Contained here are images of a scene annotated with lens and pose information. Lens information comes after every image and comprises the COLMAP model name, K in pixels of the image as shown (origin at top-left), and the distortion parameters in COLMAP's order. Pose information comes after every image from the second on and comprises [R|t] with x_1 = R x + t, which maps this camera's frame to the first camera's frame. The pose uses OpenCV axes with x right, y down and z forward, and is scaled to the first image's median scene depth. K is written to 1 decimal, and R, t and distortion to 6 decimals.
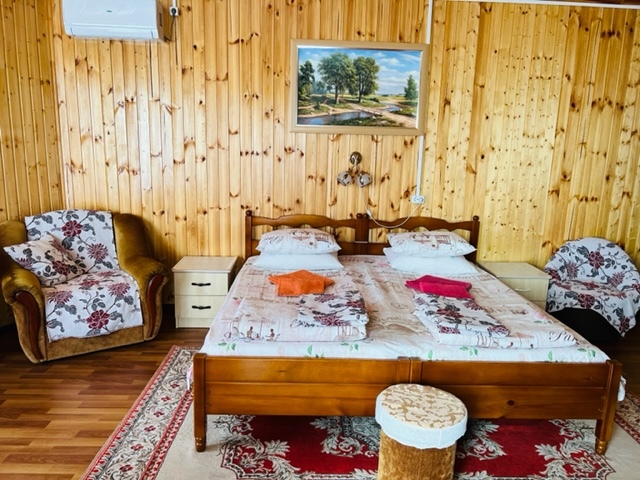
lens RADIAL K [[482.7, 0, 318.1], [0, 482.7, 242.0], [0, 0, 1]] dist [0.013214, -0.005447]
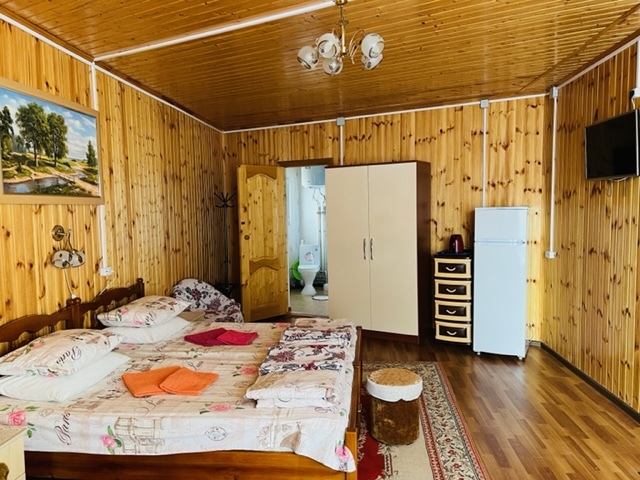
lens RADIAL K [[482.7, 0, 318.3], [0, 482.7, 240.2], [0, 0, 1]] dist [0.013214, -0.005447]
pose [[0.134533, -0.095229, 0.986323, -0.676051], [0.203192, 0.976871, 0.066601, -0.130996], [-0.969852, 0.191453, 0.150771, 0.468748]]
